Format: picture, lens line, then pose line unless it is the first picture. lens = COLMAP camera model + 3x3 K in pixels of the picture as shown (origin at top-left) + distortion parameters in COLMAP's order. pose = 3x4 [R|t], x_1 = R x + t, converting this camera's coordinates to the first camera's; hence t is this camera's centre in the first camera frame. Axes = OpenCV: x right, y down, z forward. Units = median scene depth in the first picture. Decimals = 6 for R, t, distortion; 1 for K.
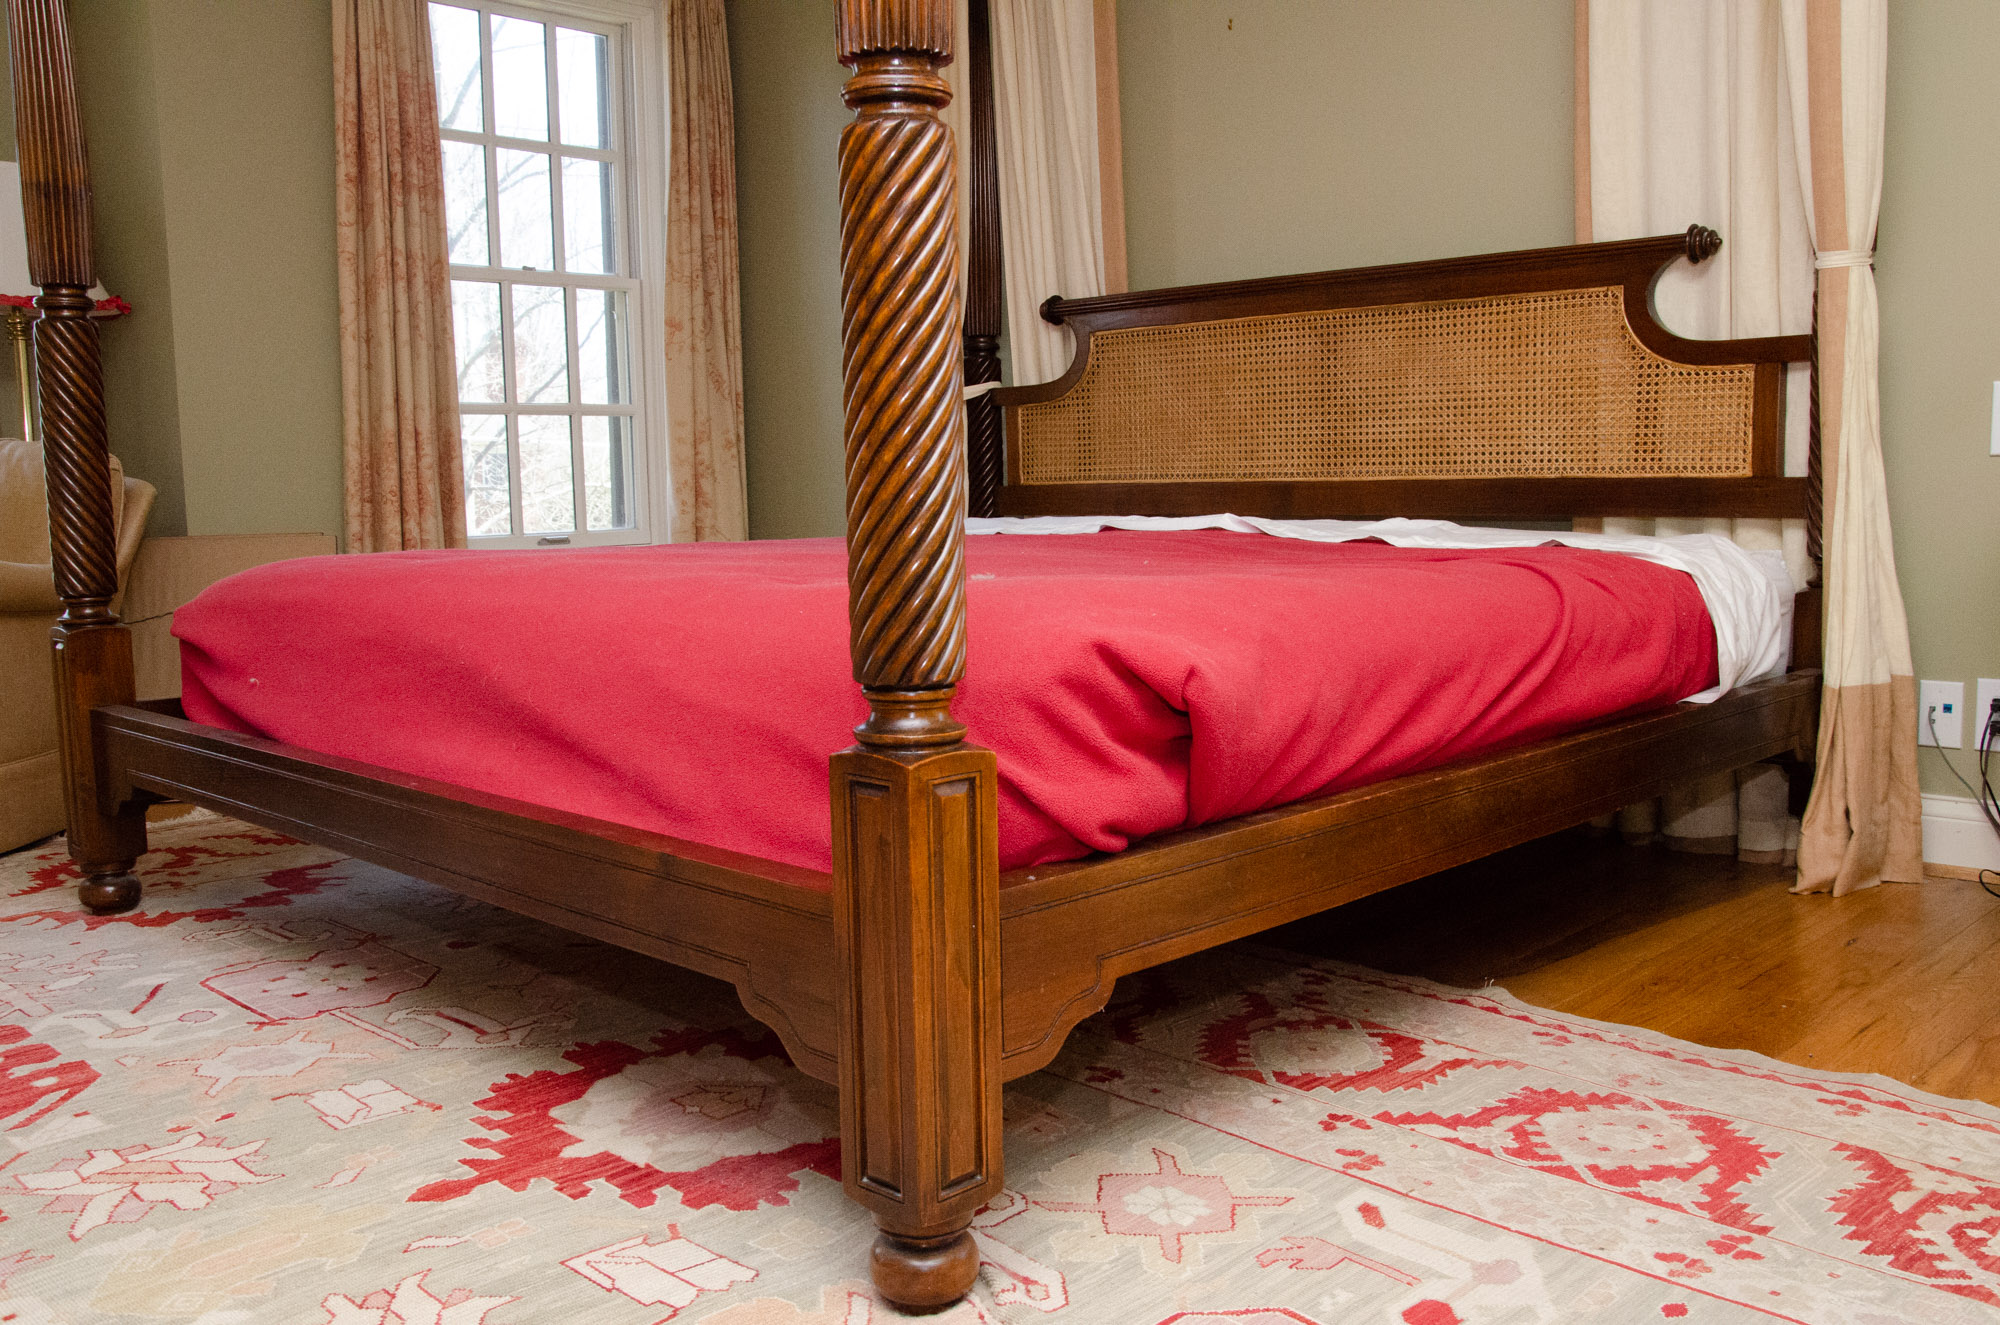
lens RADIAL K [[1770.4, 0, 1008.2], [0, 1770.4, 678.6], [0, 0, 1]] dist [-0.115633, 0.163200]
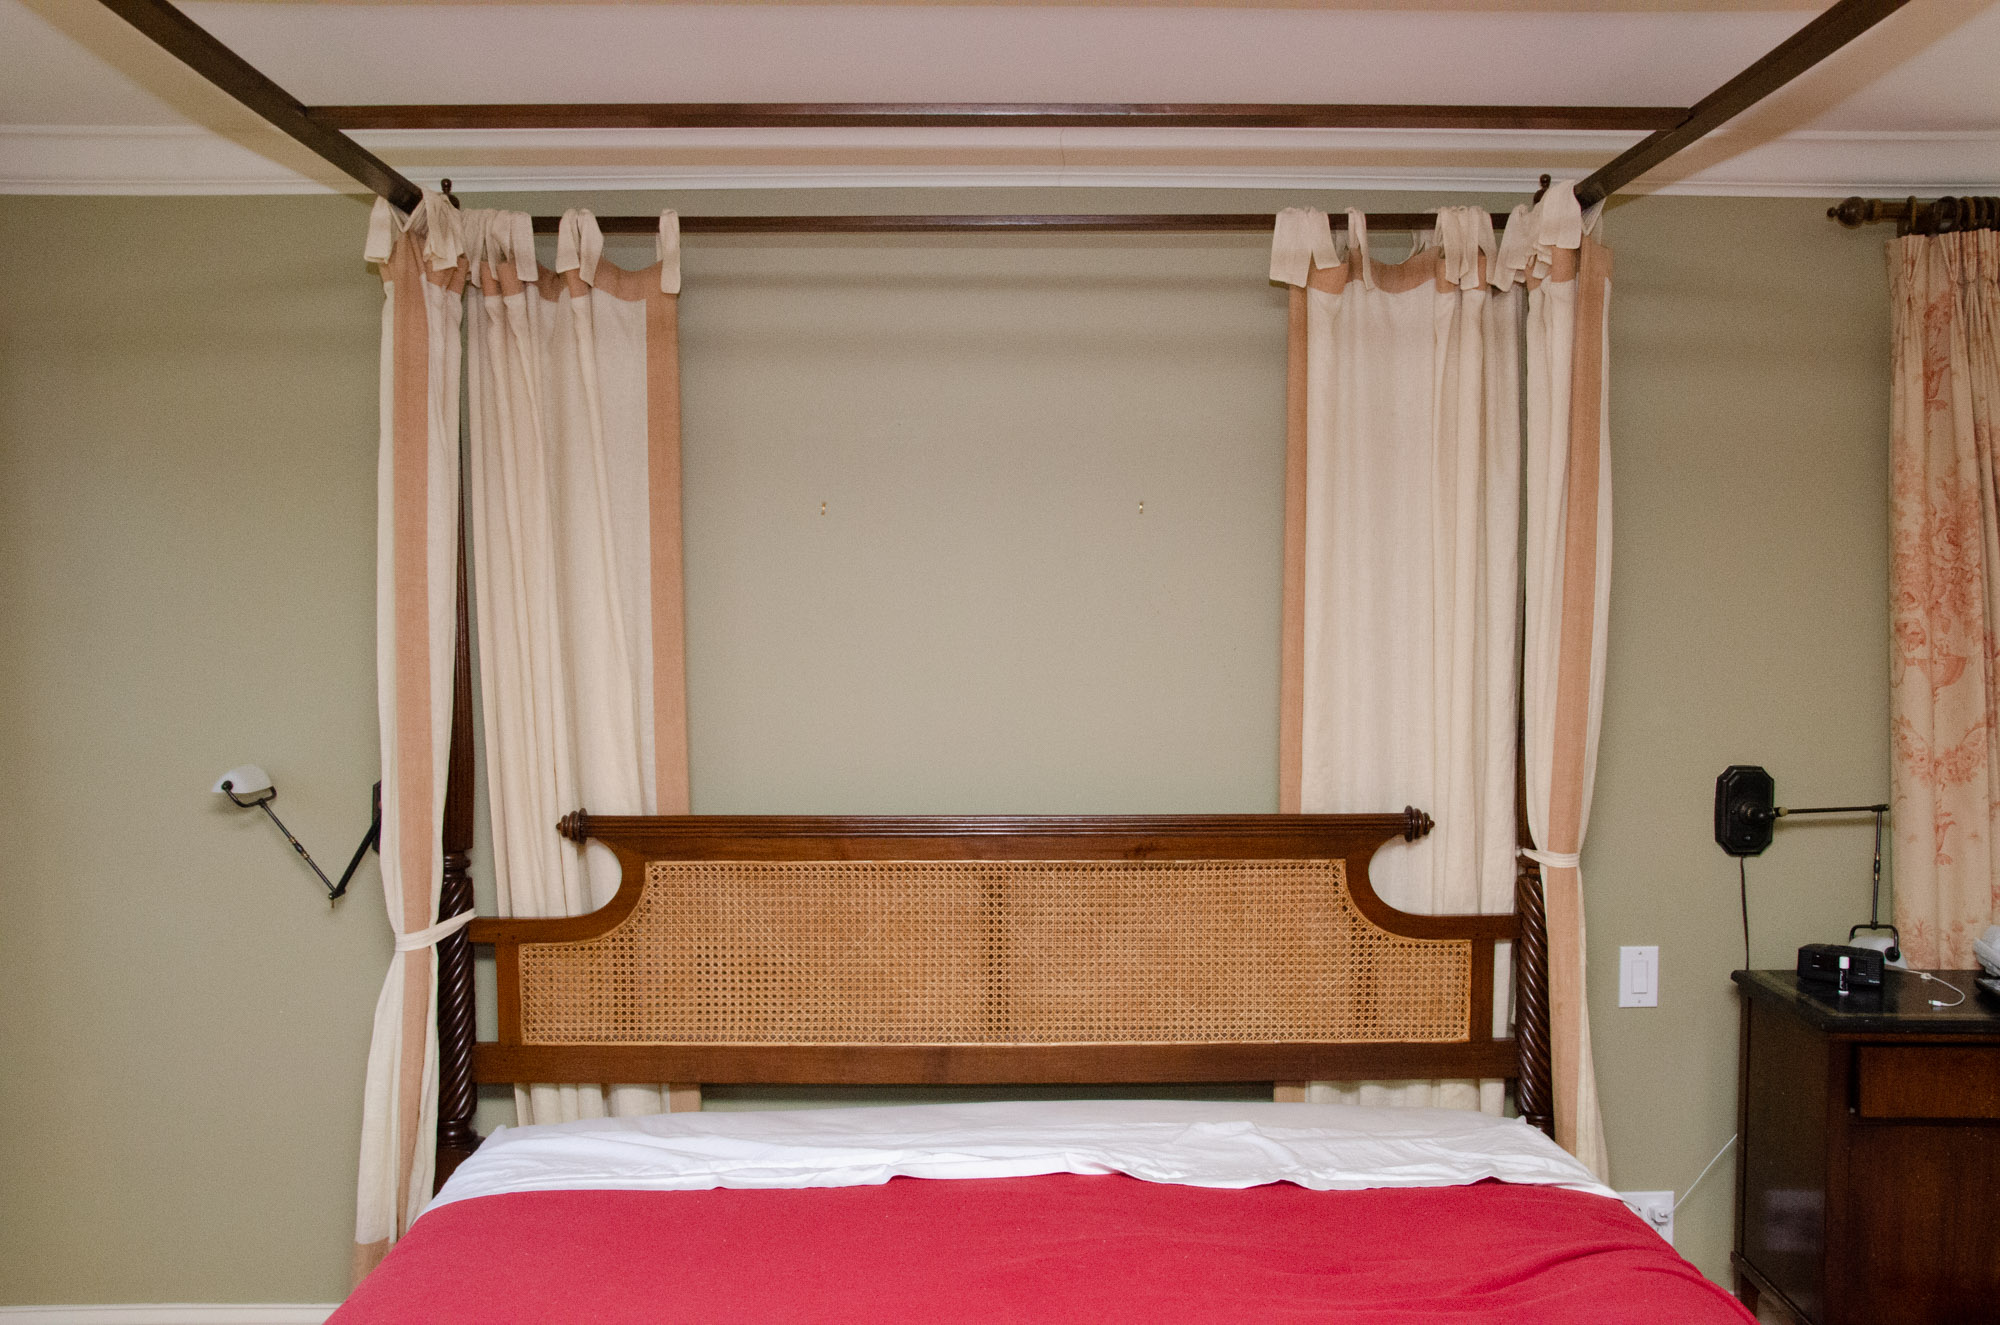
lens RADIAL K [[1660.0, 0, 1013.6], [0, 1660.0, 679.7], [0, 0, 1]] dist [-0.104117, 0.005515]
pose [[0.701155, 0.004570, 0.712994, -0.518187], [0.068488, 0.994924, -0.073729, -0.294641], [-0.709712, 0.100527, 0.697283, 0.484907]]
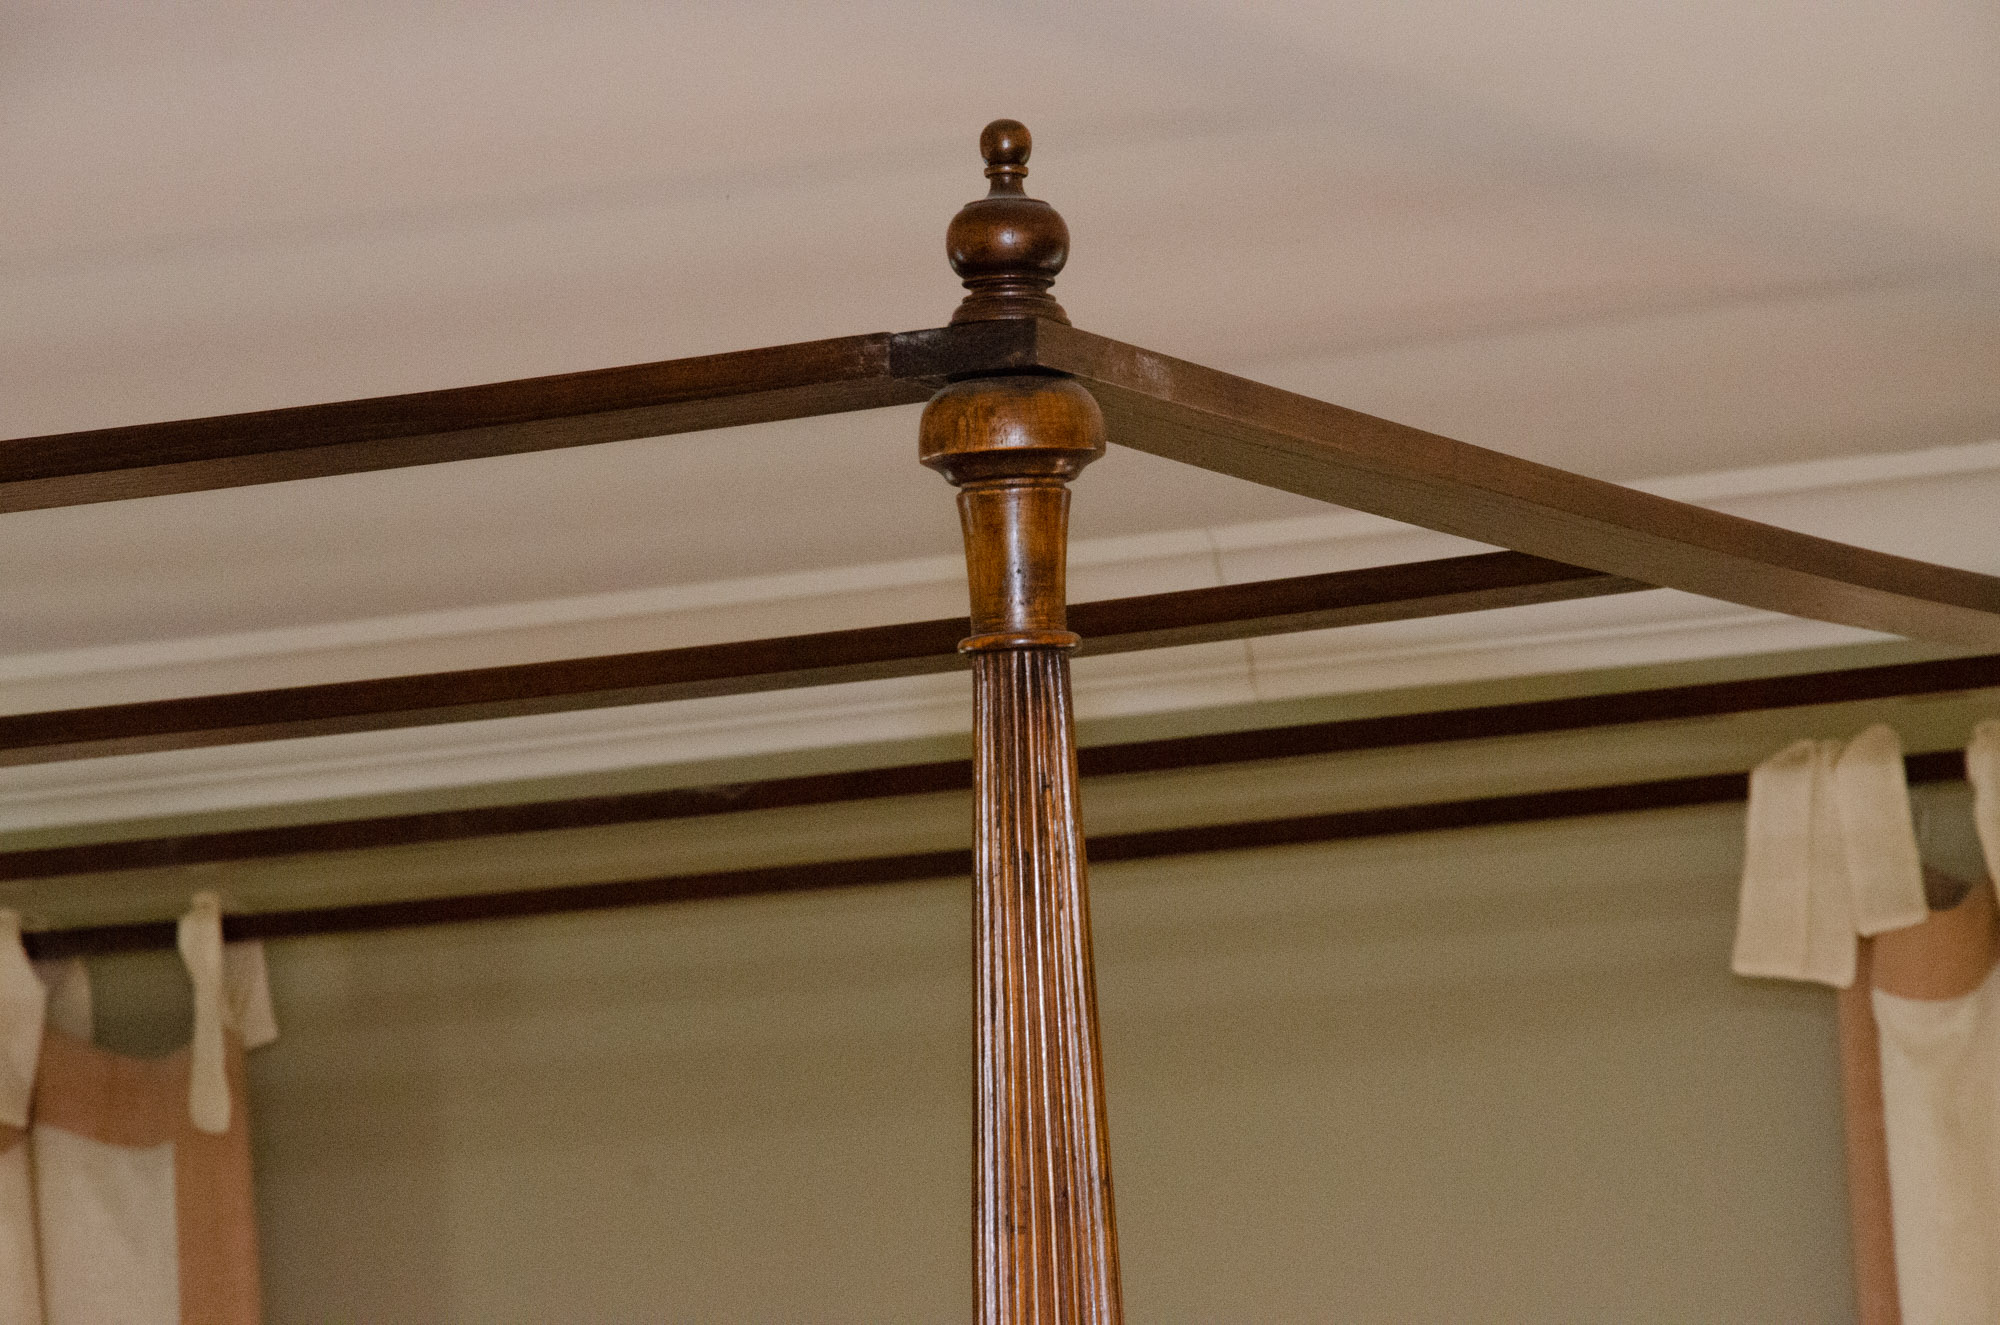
lens RADIAL K [[8595.5, 0, 1000.0], [0, 8595.5, 662.5], [0, 0, 1]] dist [0.055389, 115.878012]
pose [[0.949741, 0.000498, 0.313036, -0.385366], [0.069303, 0.974850, -0.211815, -0.298326], [-0.305269, 0.222864, 0.925820, -0.585230]]
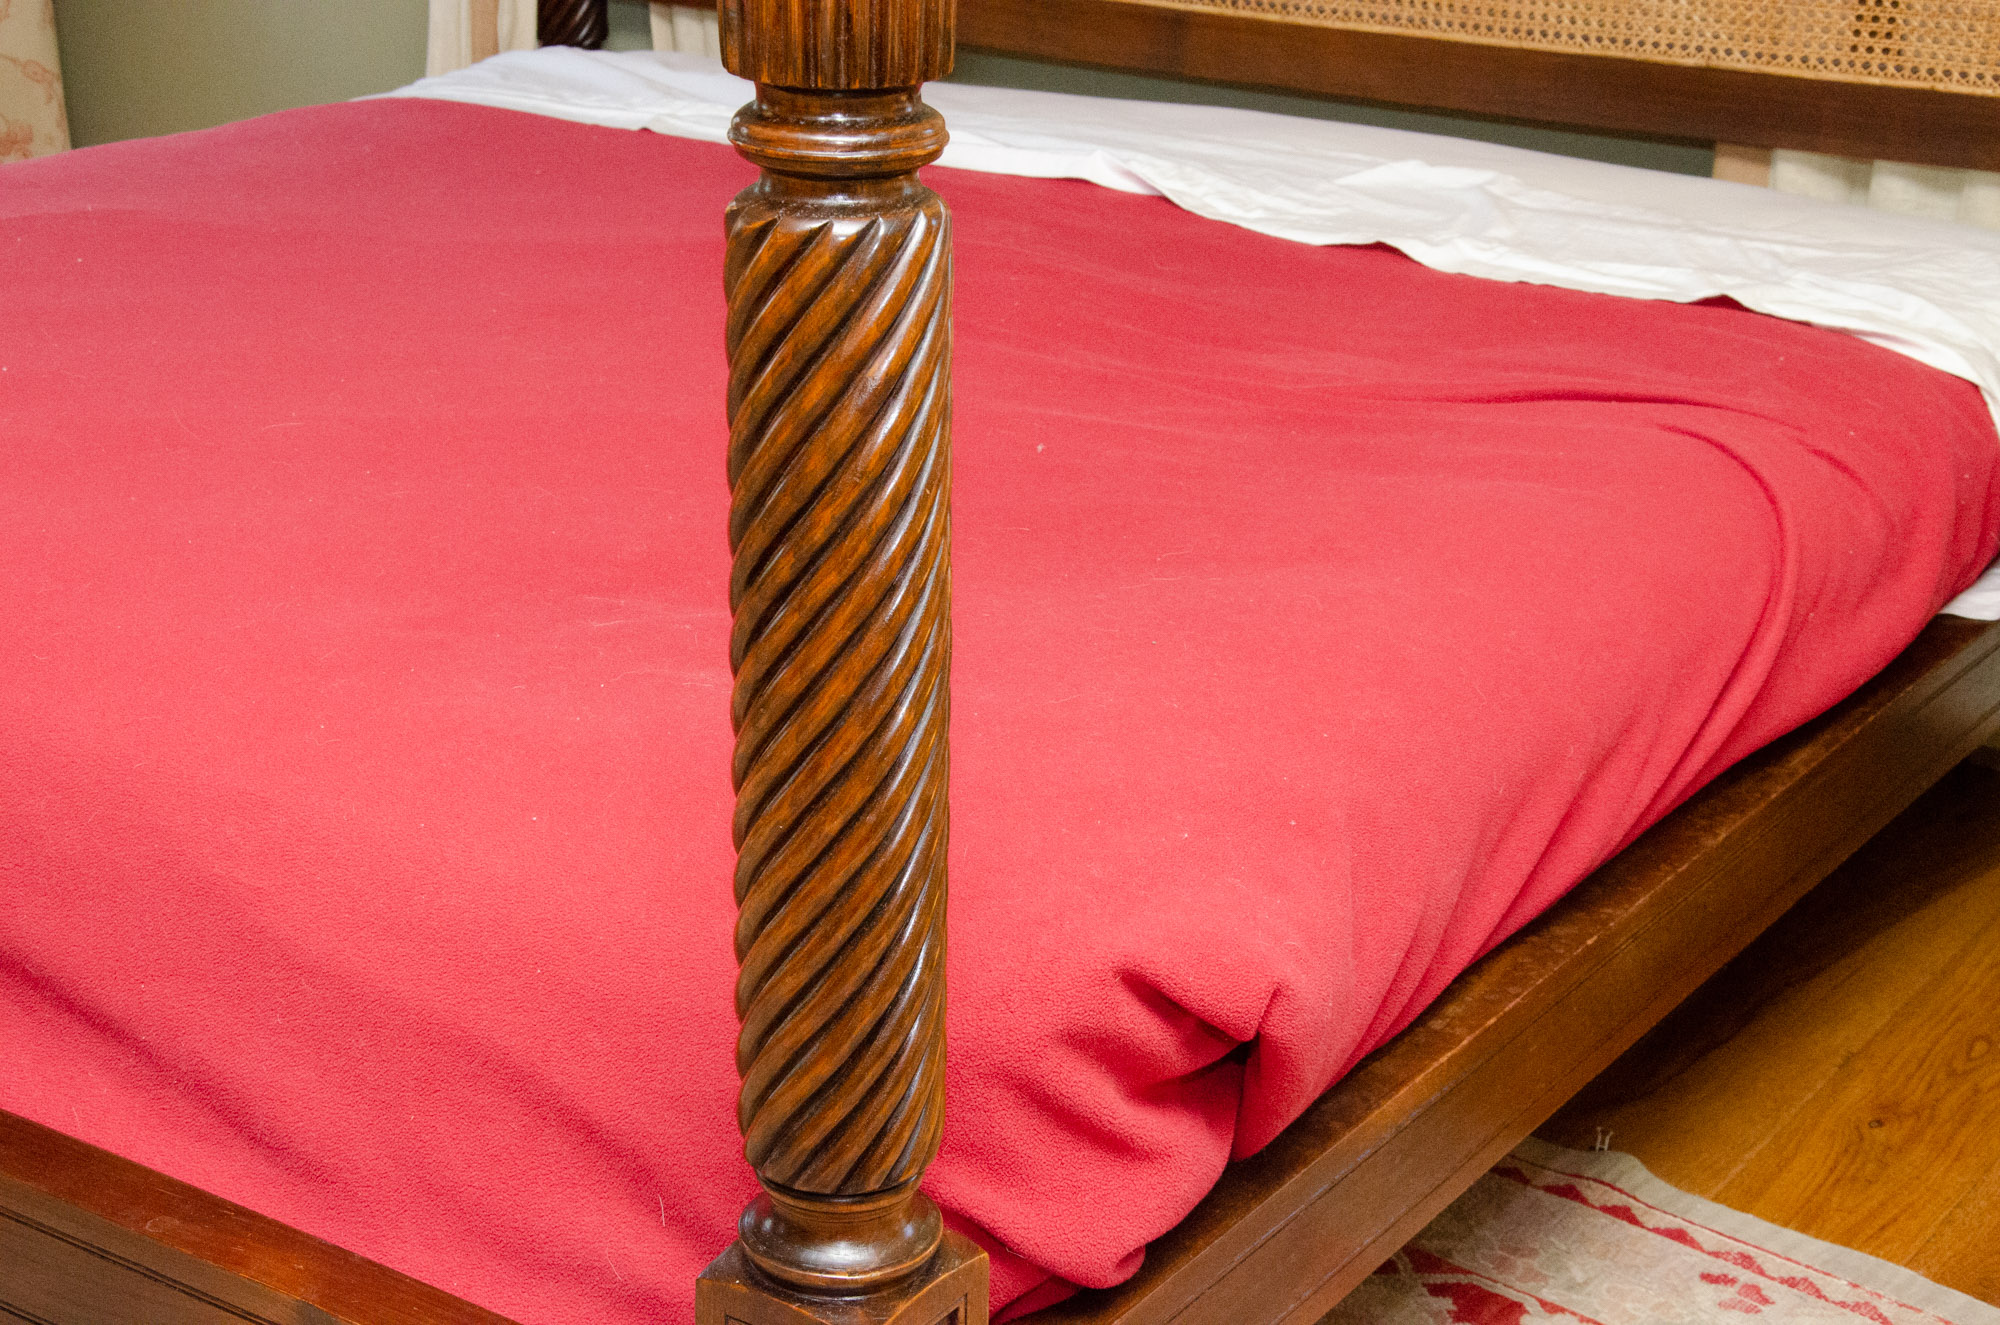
lens RADIAL K [[3240.1, 0, 1005.0], [0, 3240.1, 676.7], [0, 0, 1]] dist [0.178855, 0.643218]
pose [[0.984461, -0.029963, 0.173027, -0.090048], [-0.013304, 0.969776, 0.243632, -0.199546], [-0.175097, -0.242148, 0.954309, 0.019922]]
